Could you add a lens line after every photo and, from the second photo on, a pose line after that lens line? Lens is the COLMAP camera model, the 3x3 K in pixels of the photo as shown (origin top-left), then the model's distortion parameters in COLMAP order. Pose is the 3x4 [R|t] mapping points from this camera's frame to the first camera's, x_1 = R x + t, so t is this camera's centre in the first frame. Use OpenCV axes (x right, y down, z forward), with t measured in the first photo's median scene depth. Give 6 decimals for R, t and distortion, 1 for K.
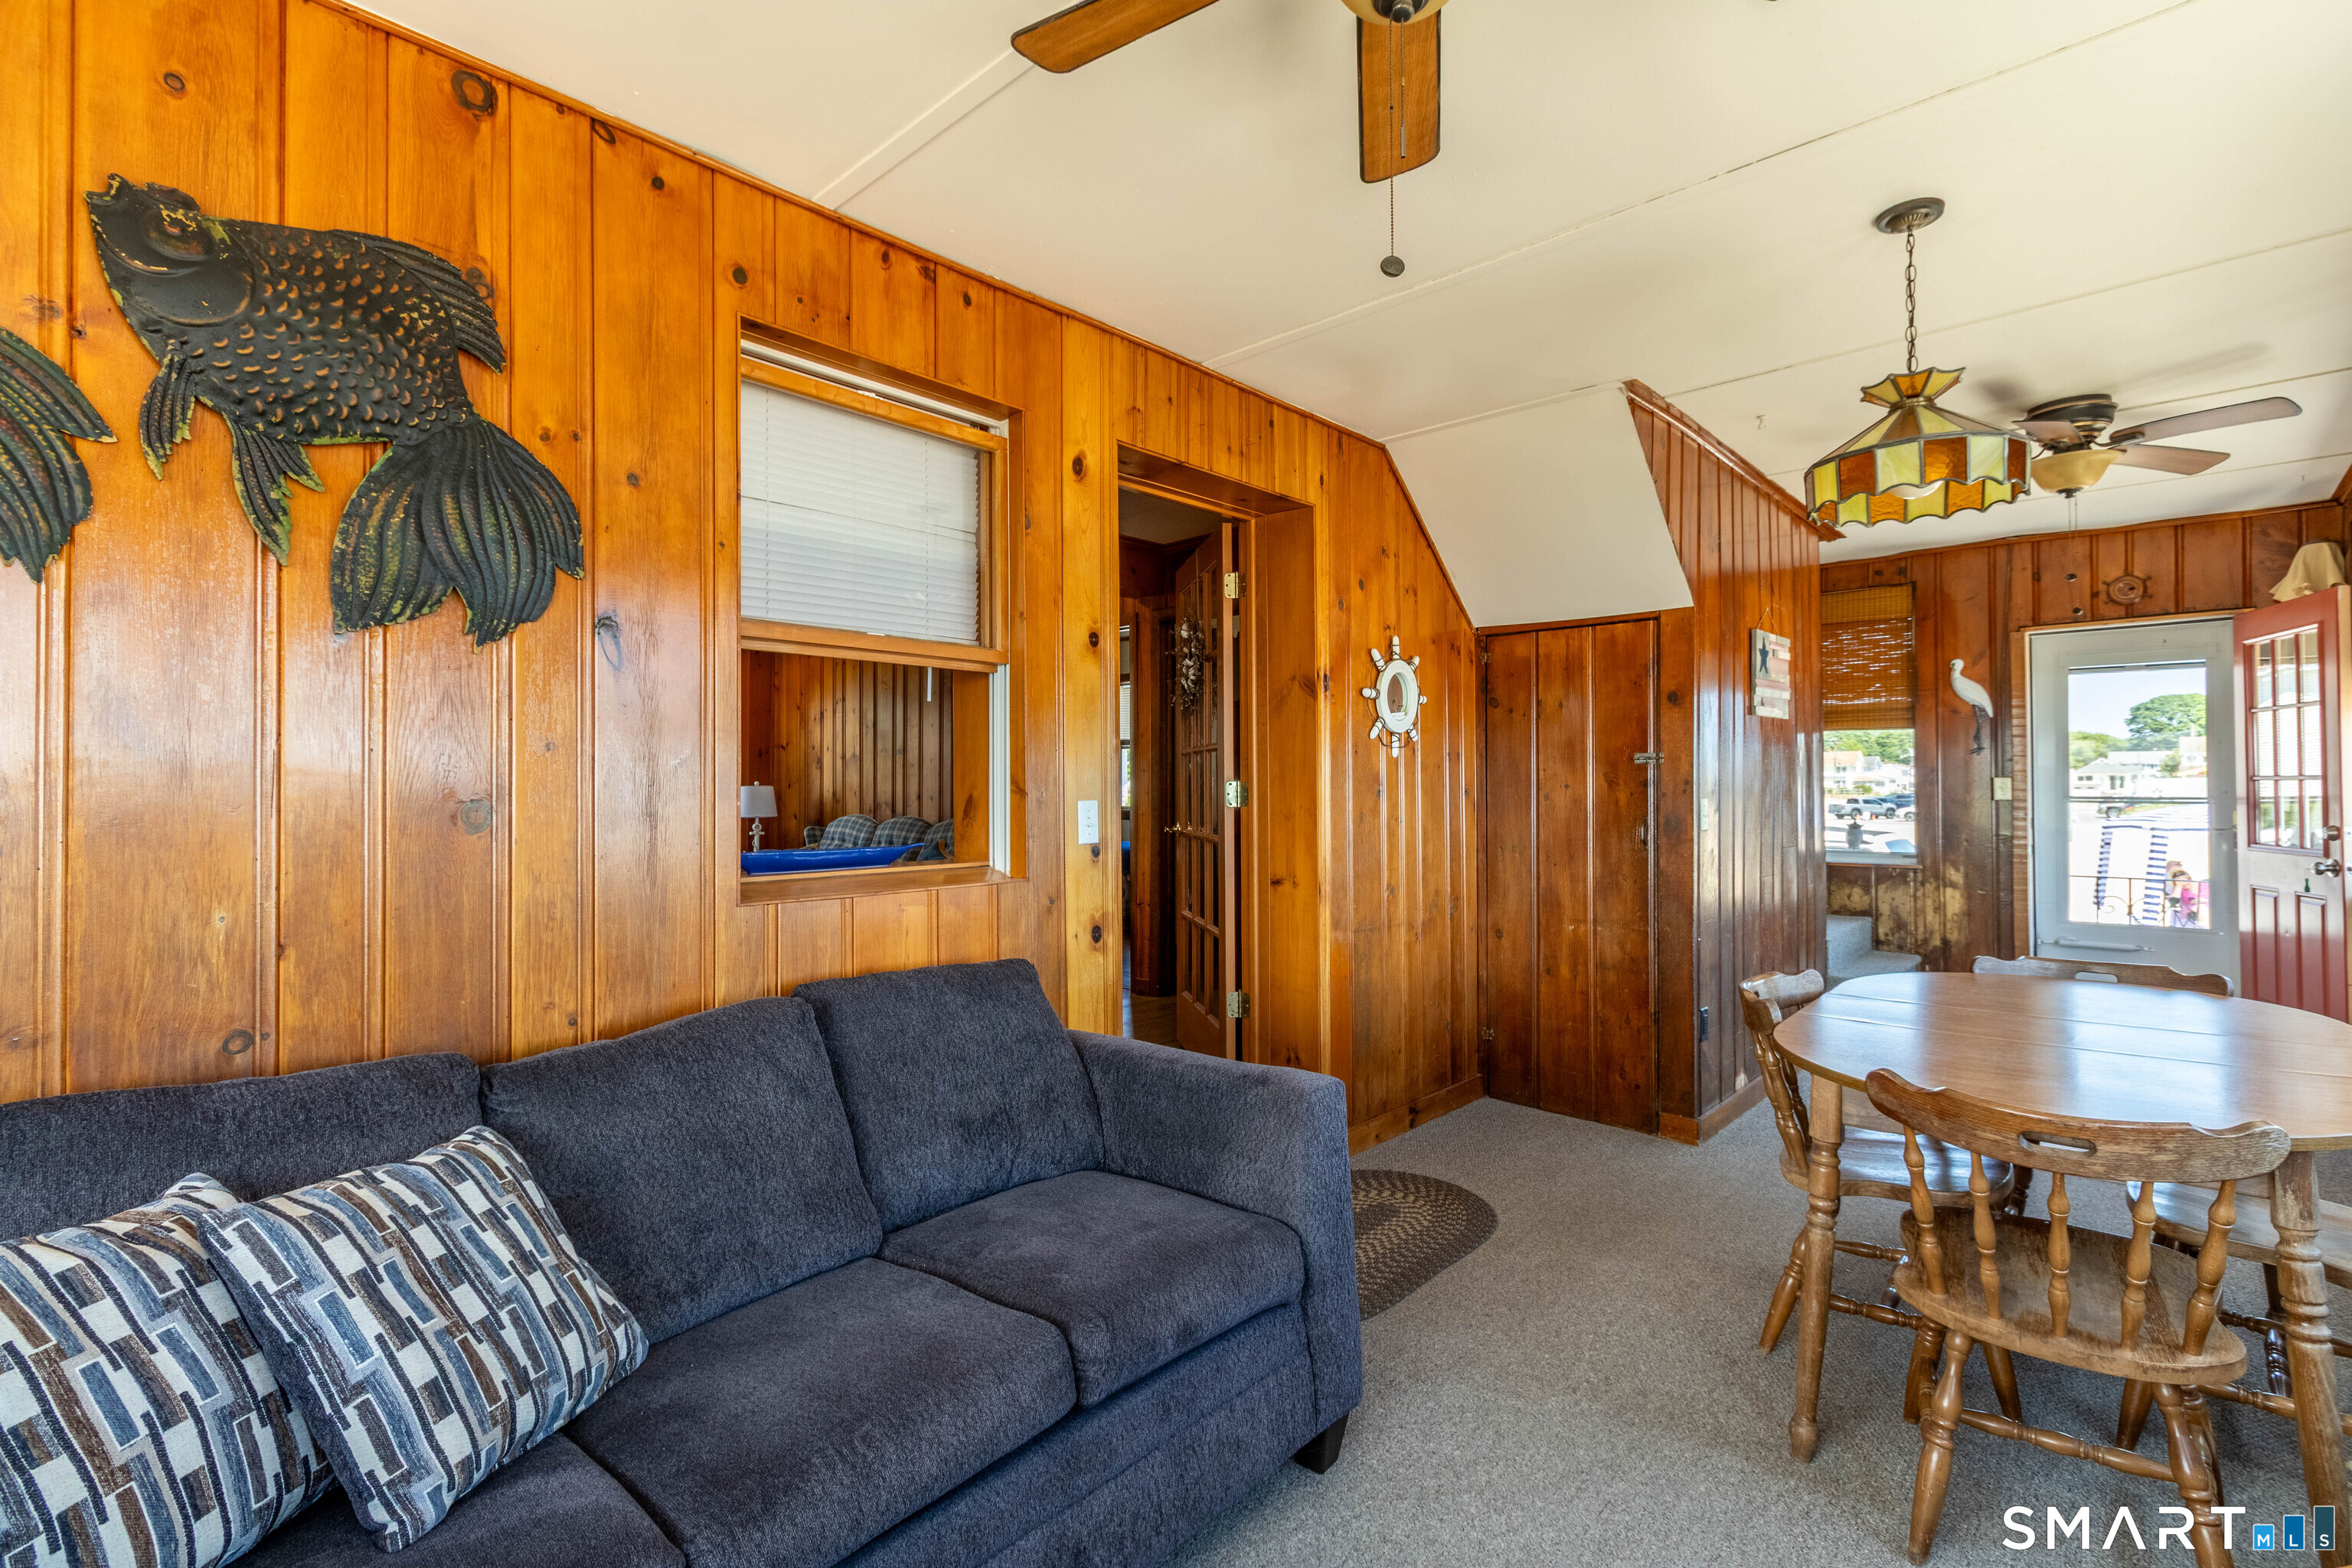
lens RADIAL K [[1092.8, 0, 1173.8], [0, 1092.8, 774.4], [0, 0, 1]] dist [0.004855, -0.000868]
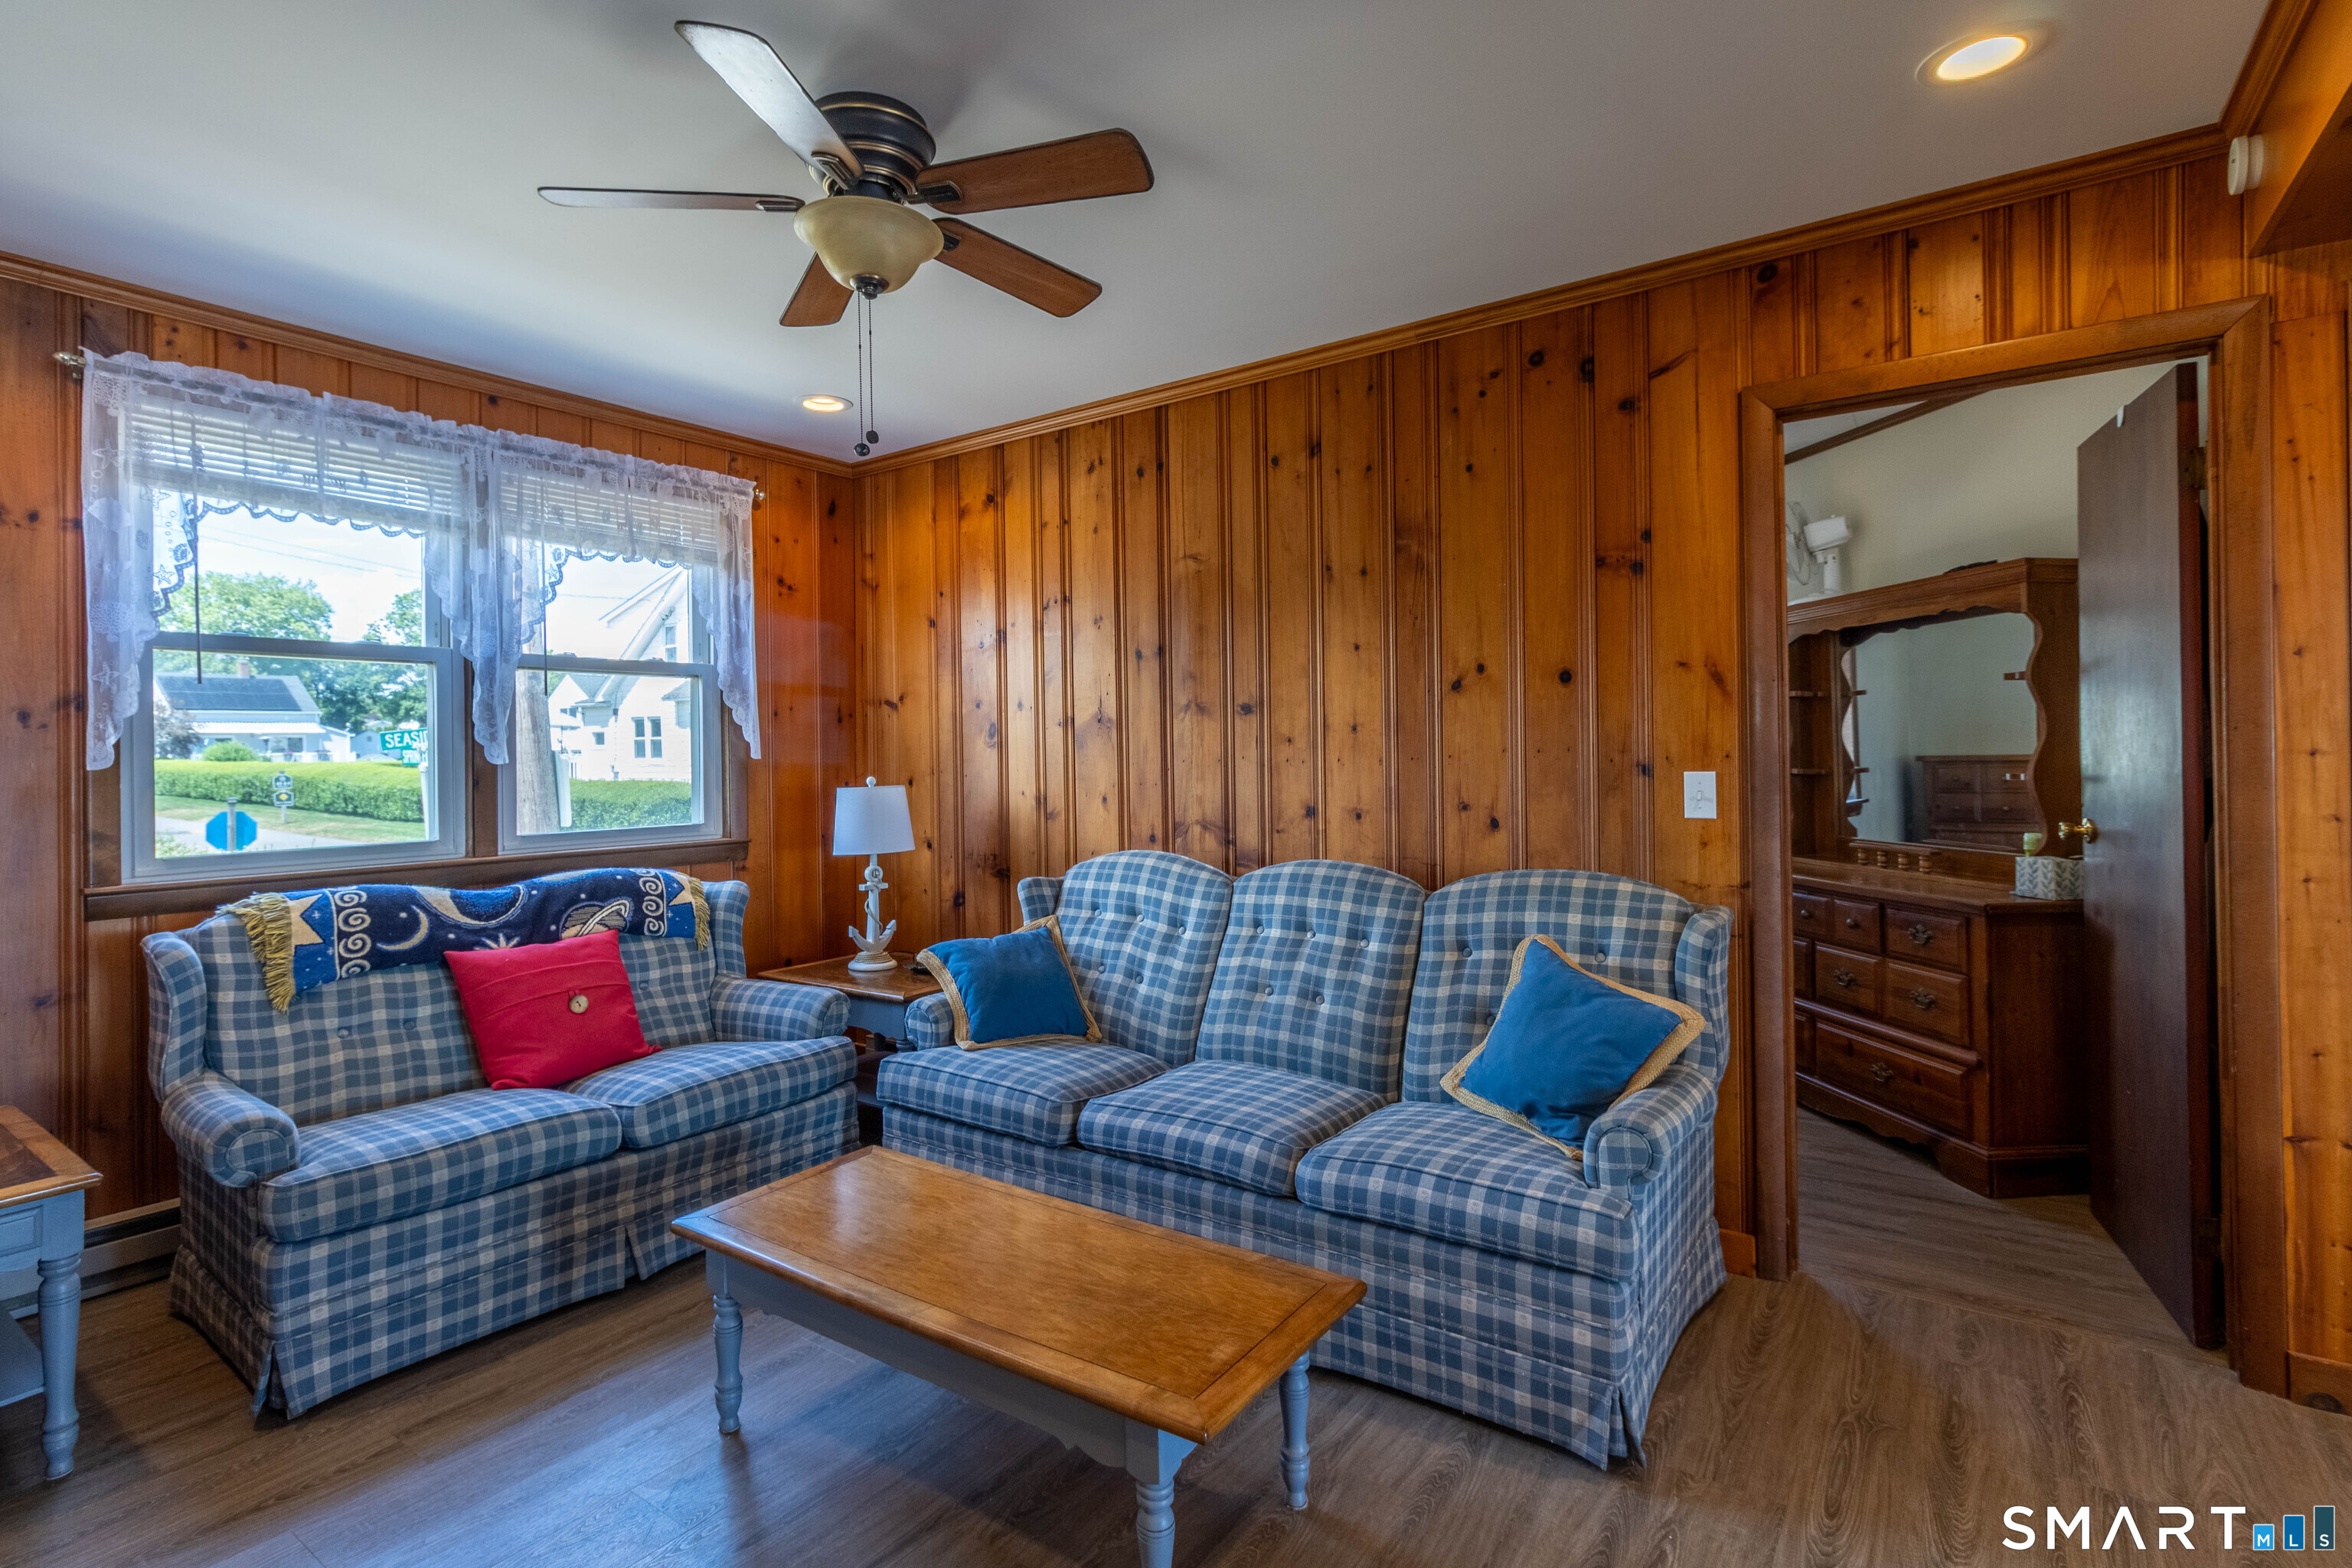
lens RADIAL K [[1135.6, 0, 1150.6], [0, 1135.6, 750.4], [0, 0, 1]] dist [0.002767, 0.001451]
pose [[0.993360, -0.015274, 0.114030, -0.909847], [0.013782, 0.999809, 0.013863, -0.029947], [-0.114220, -0.012200, 0.993381, 1.432989]]
